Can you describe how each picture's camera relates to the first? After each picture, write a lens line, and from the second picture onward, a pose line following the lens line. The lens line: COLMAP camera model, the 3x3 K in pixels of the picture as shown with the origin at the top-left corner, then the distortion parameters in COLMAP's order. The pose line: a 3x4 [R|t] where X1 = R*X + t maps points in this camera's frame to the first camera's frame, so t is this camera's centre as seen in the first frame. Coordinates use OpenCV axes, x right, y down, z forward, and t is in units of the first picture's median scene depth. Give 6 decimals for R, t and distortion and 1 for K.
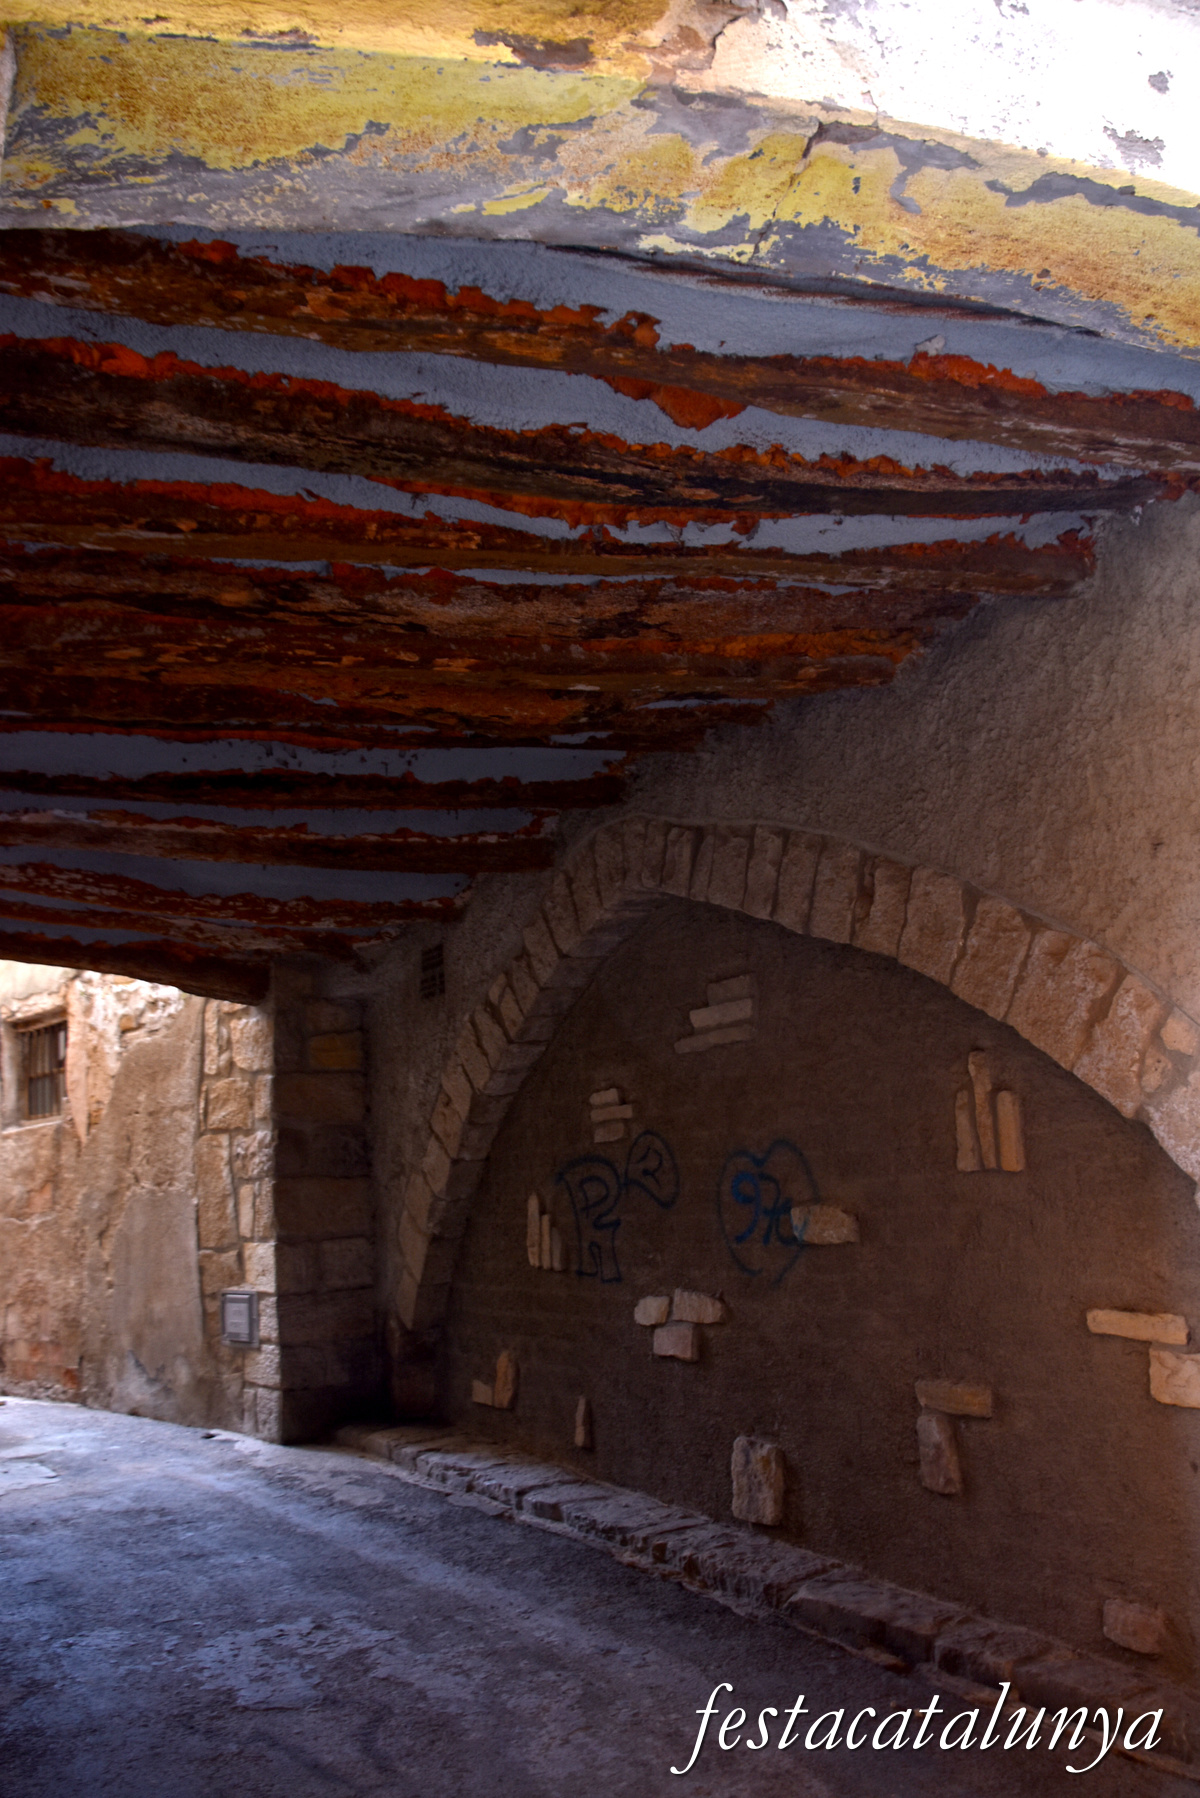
lens RADIAL K [[1437.3, 0, 600.0], [0, 1437.3, 899.0], [0, 0, 1]] dist [-0.157713, 0.104911]
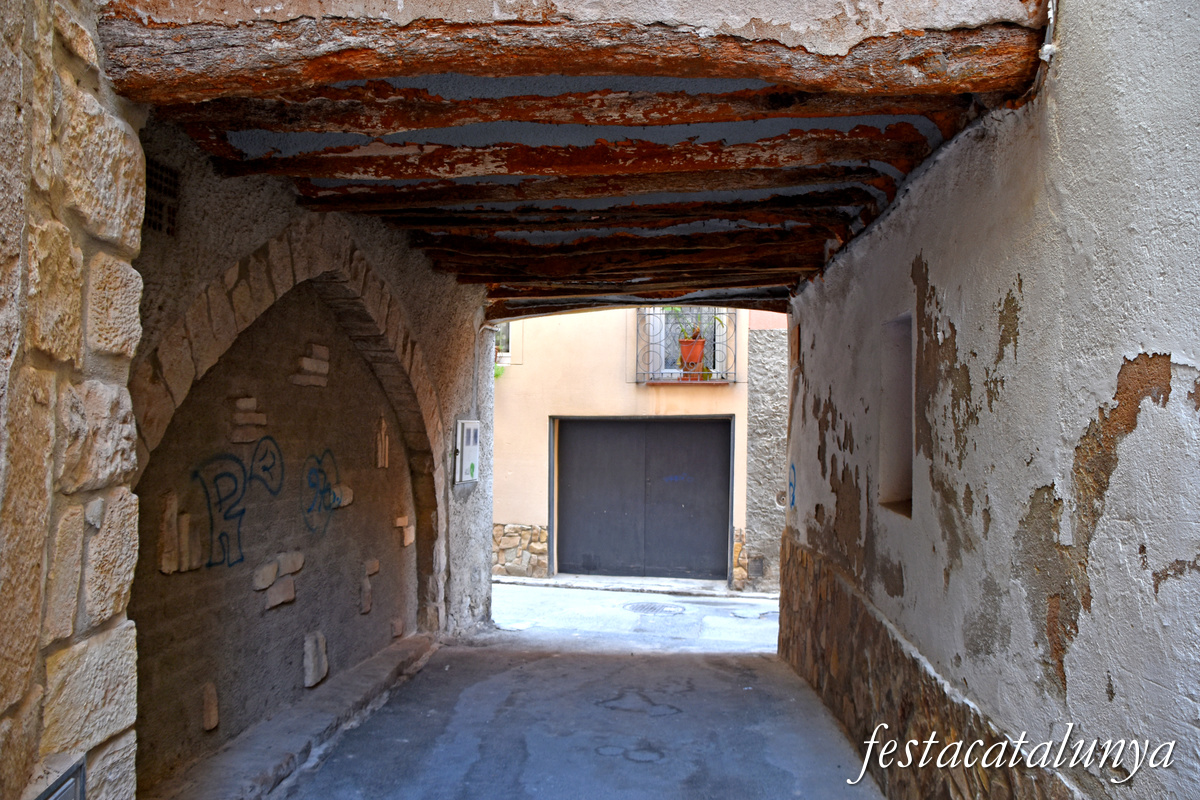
lens RADIAL K [[959.3, 0, 600.0], [0, 959.3, 400.0], [0, 0, 1]] dist [-0.157713, 0.104911]
pose [[-0.814860, 0.053147, 0.577216, -0.688705], [-0.091471, 0.971522, -0.218583, 0.284981], [-0.572395, -0.230914, -0.786793, 1.487579]]
